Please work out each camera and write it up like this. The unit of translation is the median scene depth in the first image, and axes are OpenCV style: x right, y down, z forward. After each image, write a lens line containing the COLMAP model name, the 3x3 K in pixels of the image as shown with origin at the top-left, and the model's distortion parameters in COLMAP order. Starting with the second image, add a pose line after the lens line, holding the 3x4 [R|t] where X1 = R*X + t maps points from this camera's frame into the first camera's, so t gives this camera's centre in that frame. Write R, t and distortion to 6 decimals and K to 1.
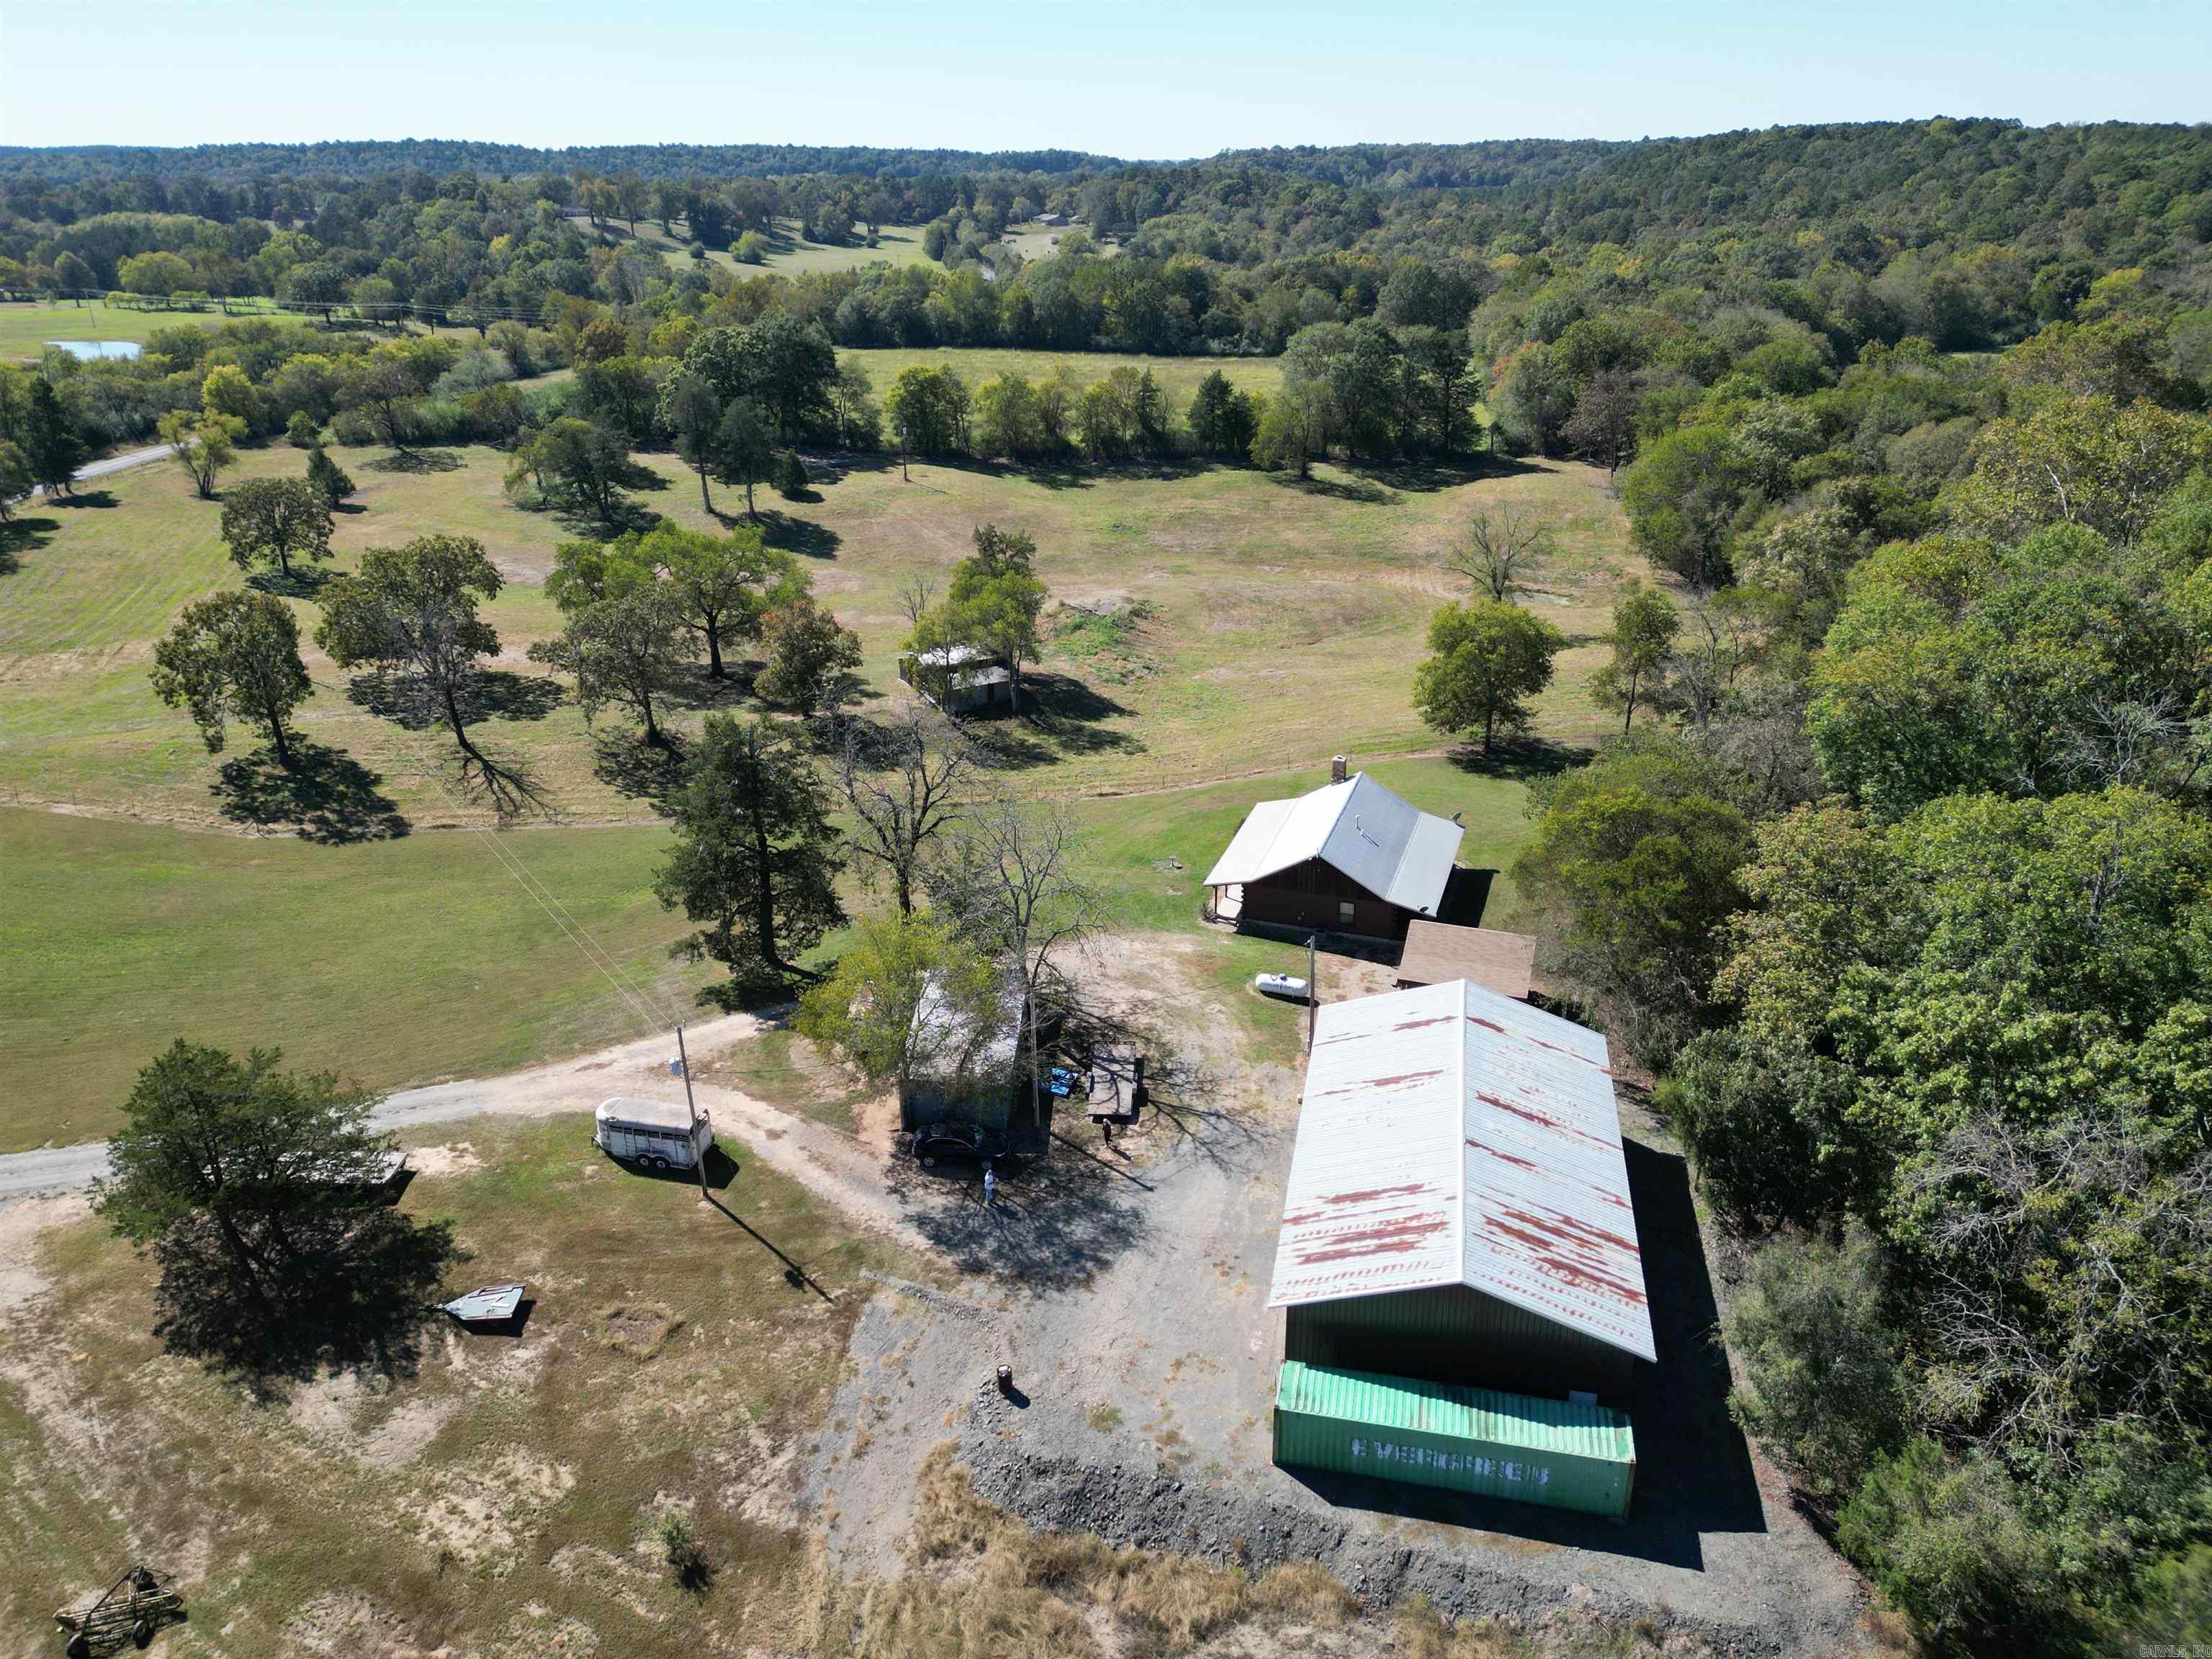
lens RADIAL K [[1525.7, 0, 1106.0], [0, 1525.7, 829.5], [0, 0, 1]] dist [0.073816, -0.076863]
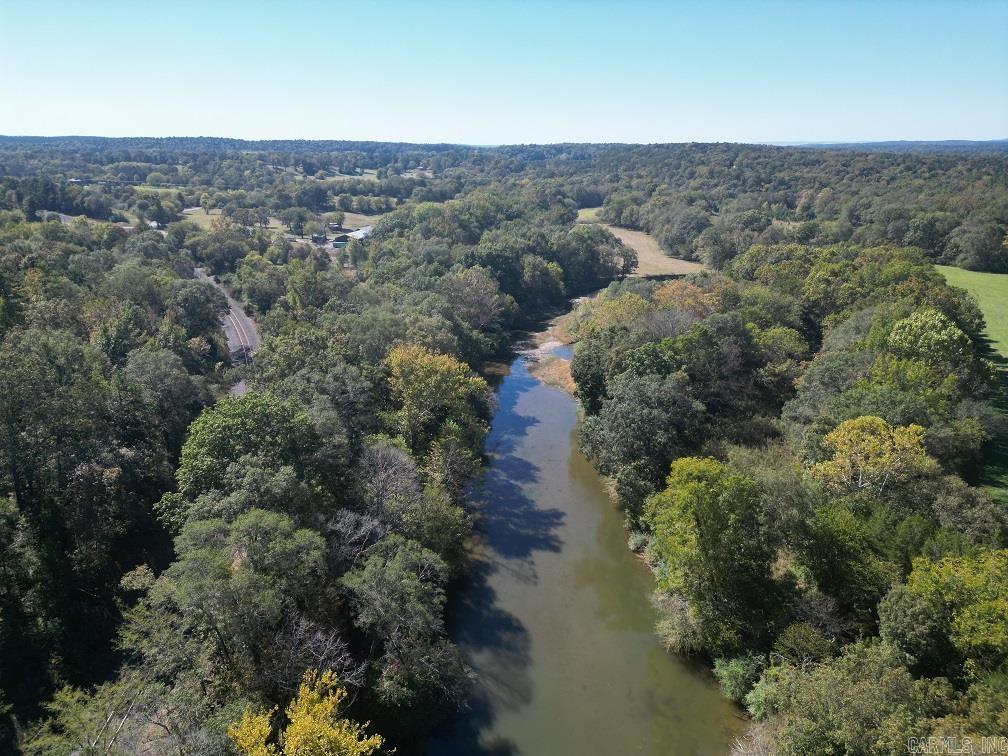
lens RADIAL K [[695.3, 0, 504.0], [0, 695.3, 378.0], [0, 0, 1]] dist [0.073816, -0.076863]
pose [[0.999787, 0.006824, 0.019483, 0.764202], [-0.005099, 0.996171, -0.087273, 1.049877], [-0.020004, 0.087155, 0.995994, -2.645176]]
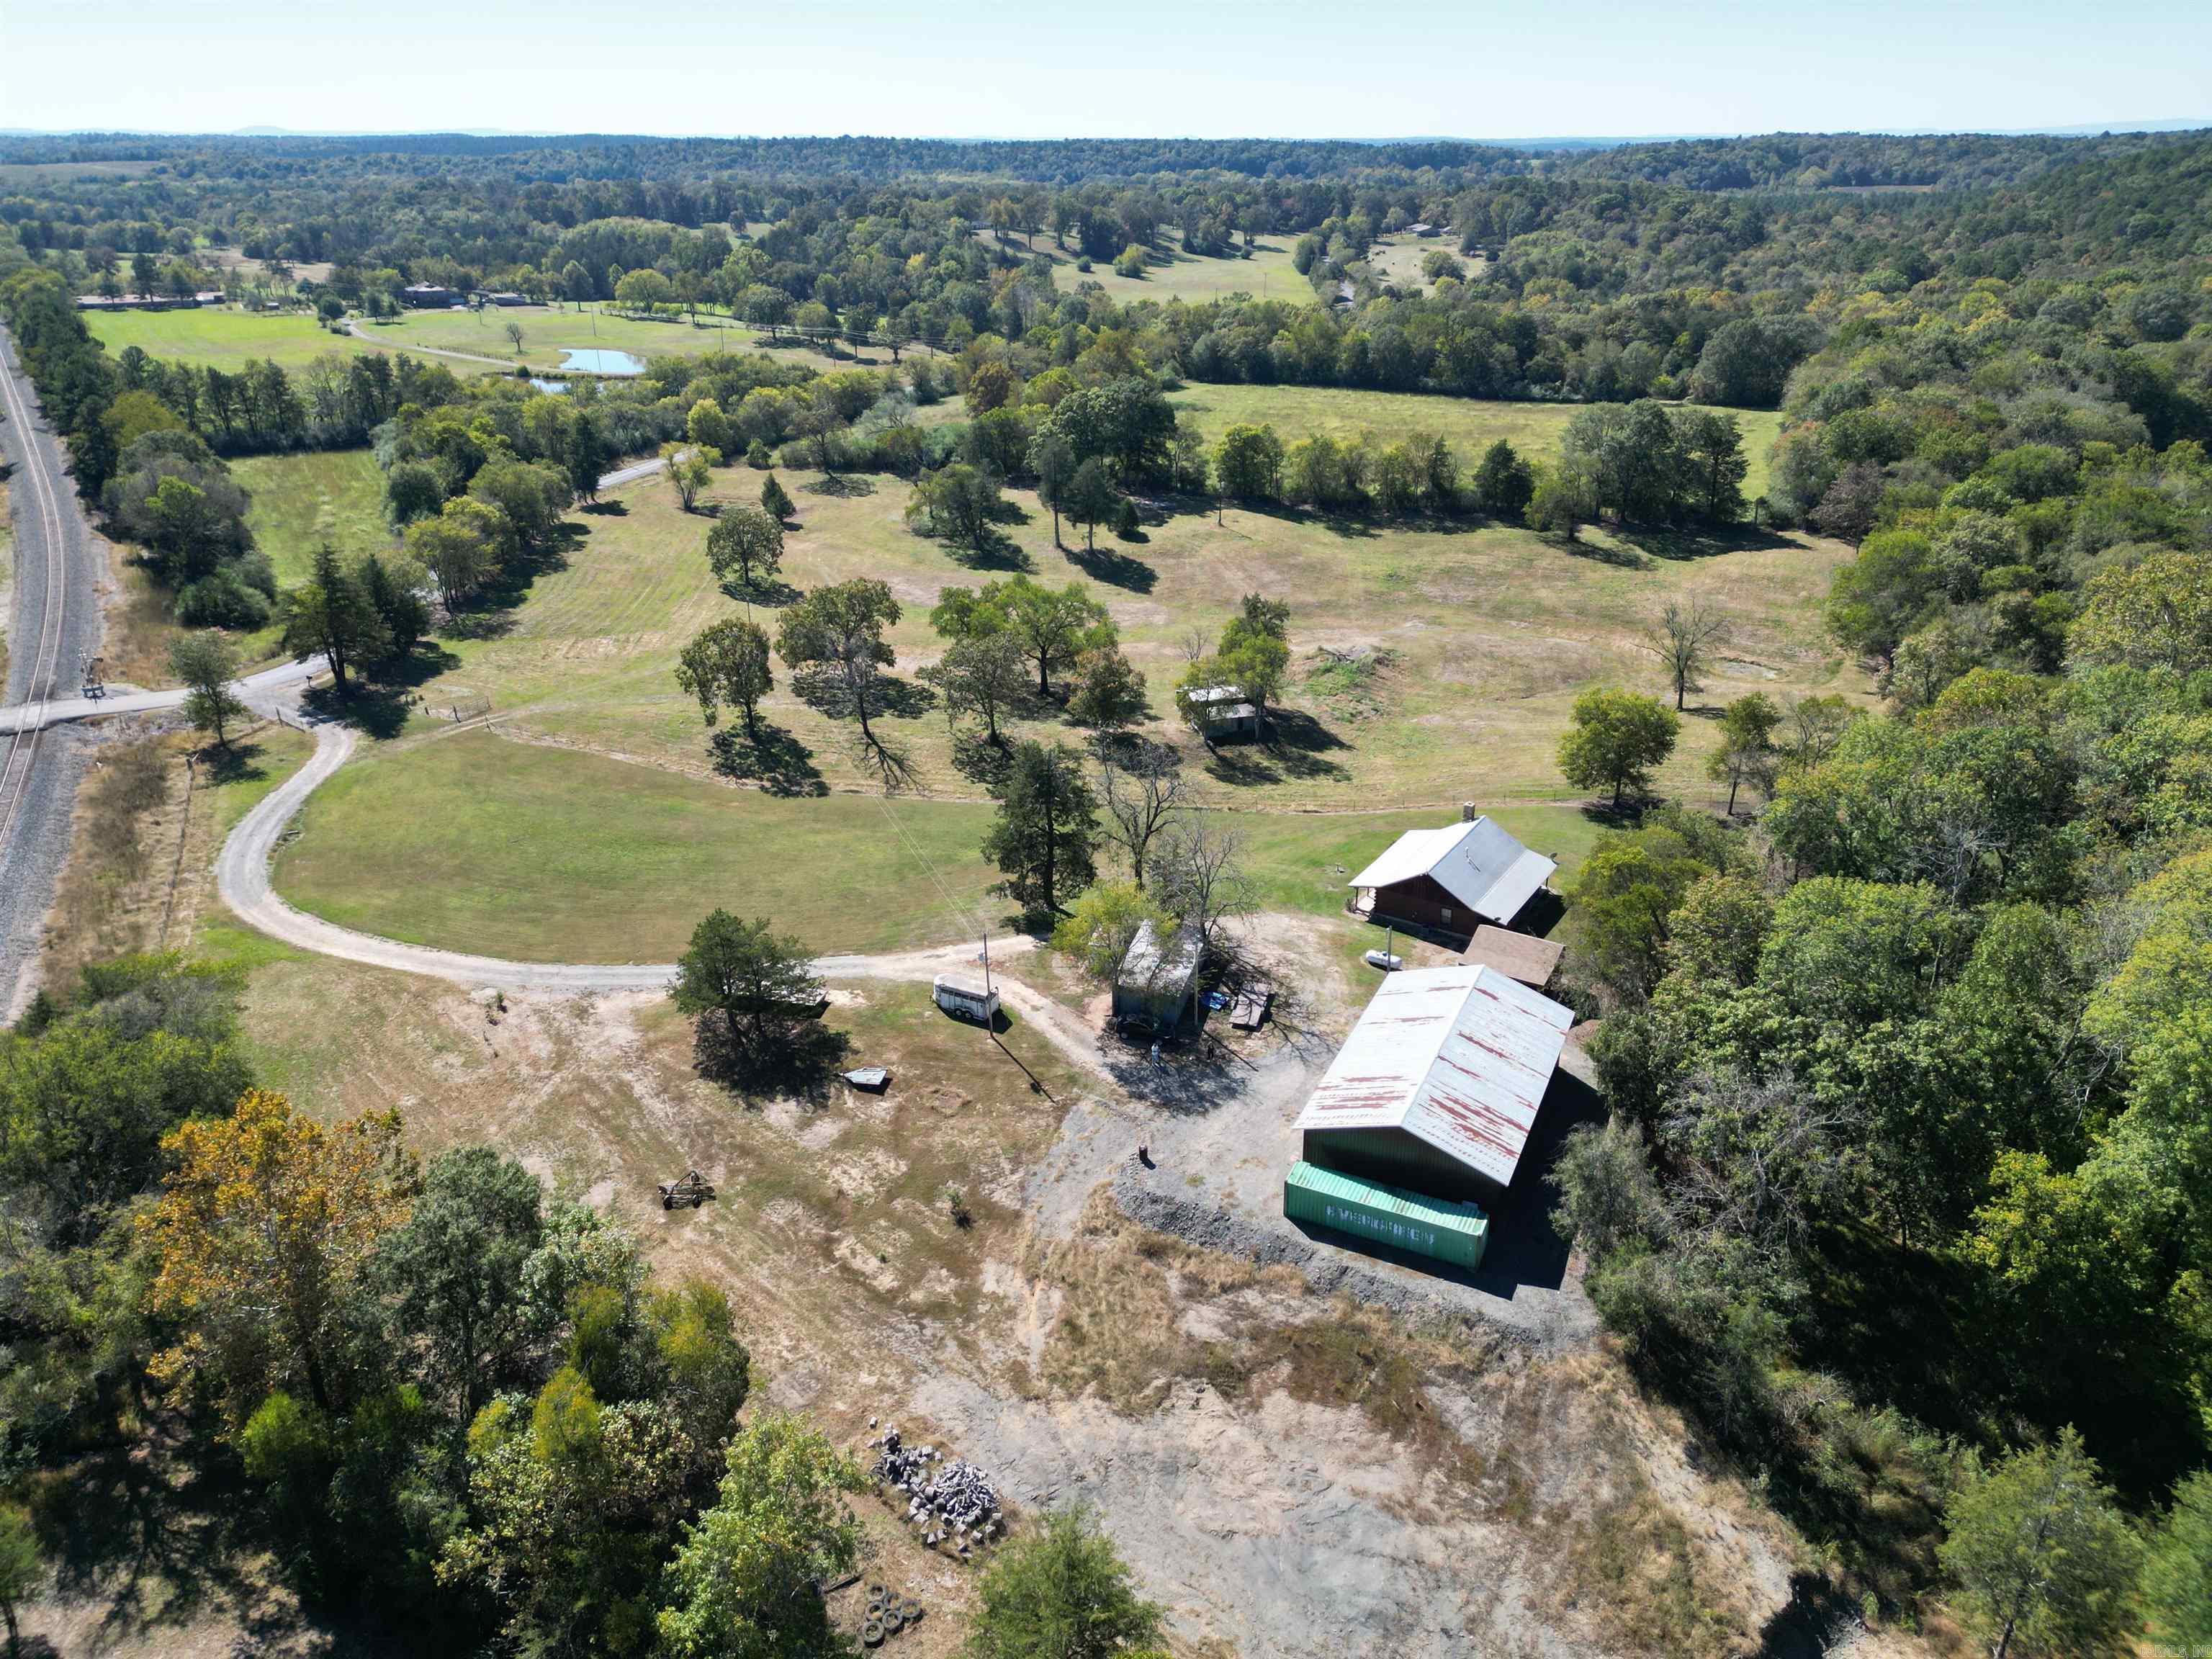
lens RADIAL K [[1525.7, 0, 1106.0], [0, 1525.7, 829.5], [0, 0, 1]] dist [0.073816, -0.076863]
pose [[0.972361, 0.098006, -0.211916, 0.111198], [-0.095154, 0.995182, 0.023642, -0.021804], [0.213212, -0.002824, 0.977002, -0.346738]]
